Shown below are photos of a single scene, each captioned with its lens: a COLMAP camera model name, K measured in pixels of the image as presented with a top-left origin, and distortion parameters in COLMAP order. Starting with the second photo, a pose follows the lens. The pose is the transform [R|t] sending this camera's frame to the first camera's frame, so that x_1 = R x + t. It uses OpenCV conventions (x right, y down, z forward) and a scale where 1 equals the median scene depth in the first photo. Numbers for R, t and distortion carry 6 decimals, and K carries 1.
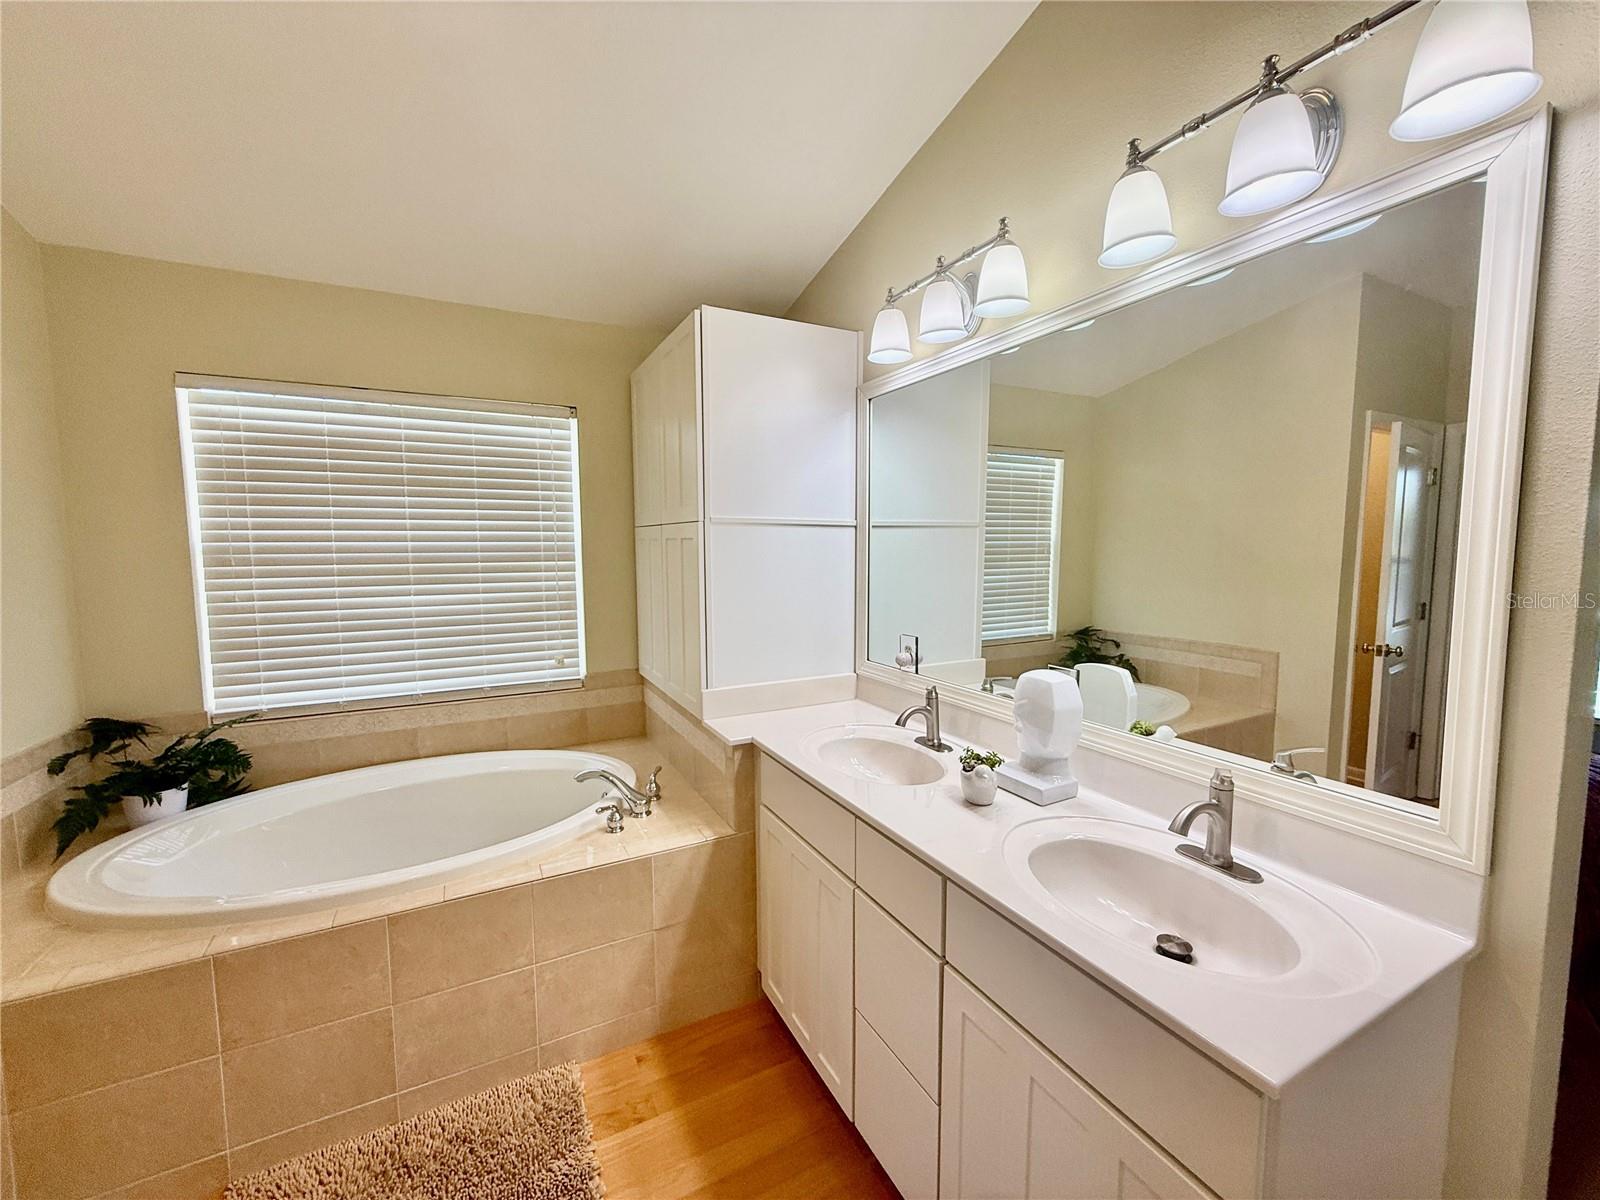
lens RADIAL K [[636.6, 0, 795.8], [0, 636.6, 598.3], [0, 0, 1]] dist [0.002349, 0.000051]
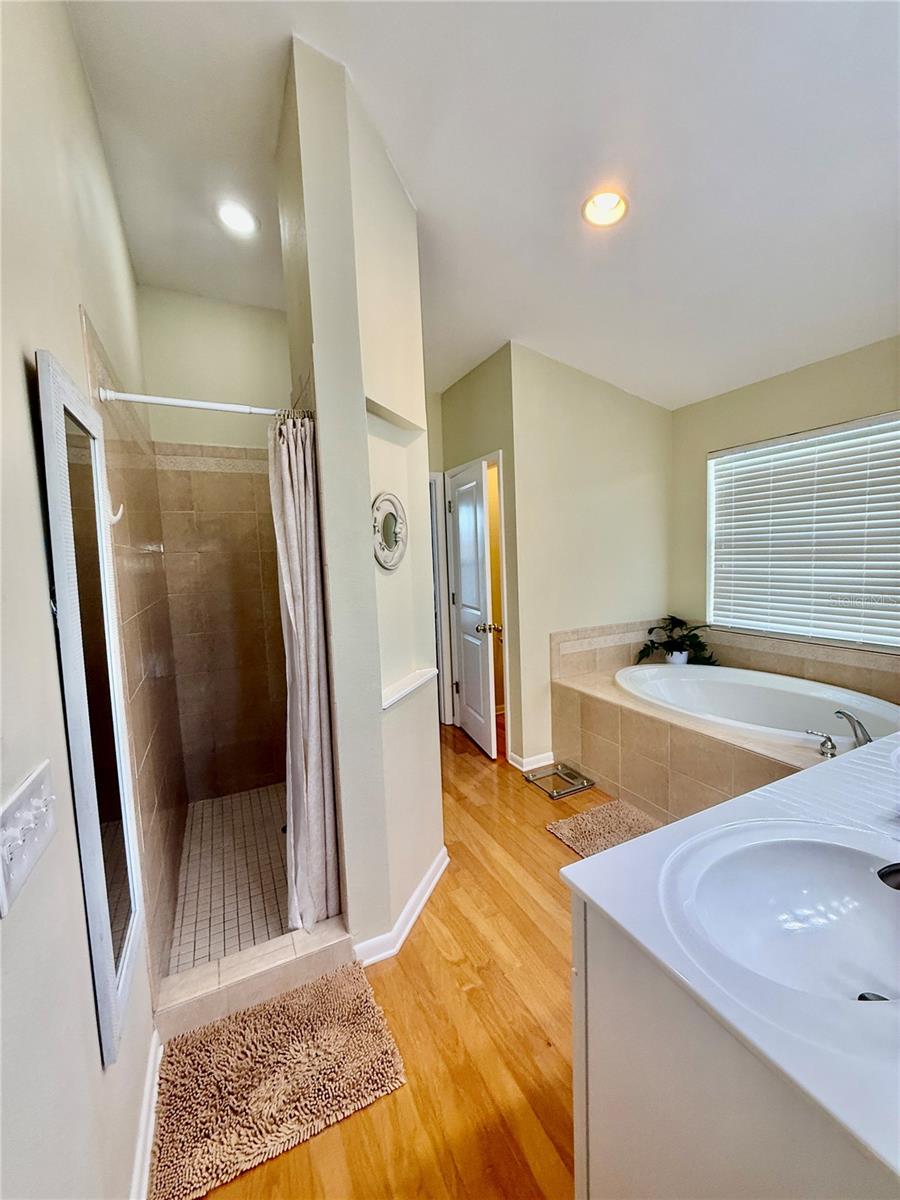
lens RADIAL K [[477.4, 0, 451.6], [0, 477.4, 596.1], [0, 0, 1]] dist [0.002349, 0.000051]
pose [[-0.010649, 0.097180, -0.995210, 0.589479], [-0.044370, 0.994240, 0.097560, -0.013243], [0.998958, 0.045196, -0.006275, 0.211729]]
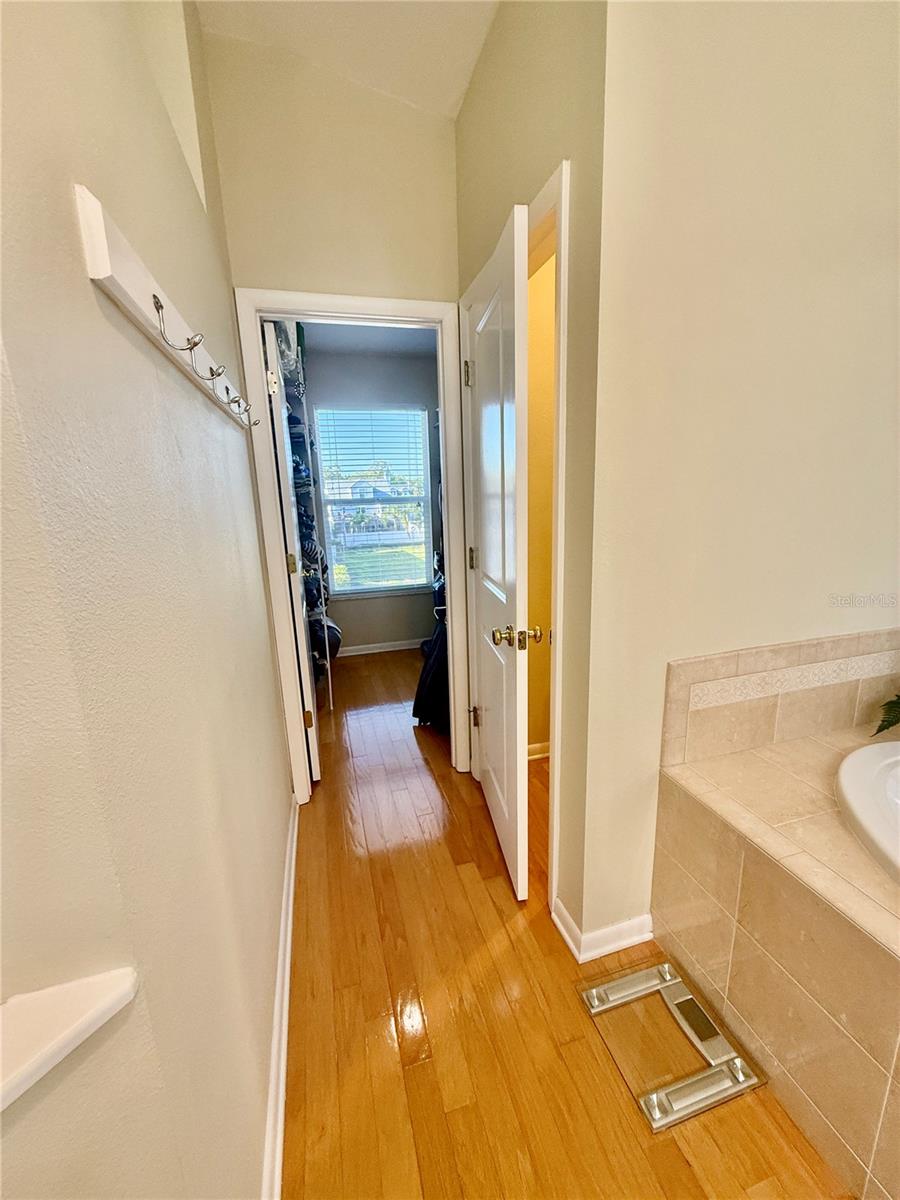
lens RADIAL K [[477.4, 0, 451.7], [0, 477.4, 600.4], [0, 0, 1]] dist [0.002349, 0.000051]
pose [[-0.184889, 0.227417, -0.956085, -0.247964], [-0.047753, 0.969629, 0.239873, 0.024193], [0.981599, 0.090006, -0.168414, 0.335795]]
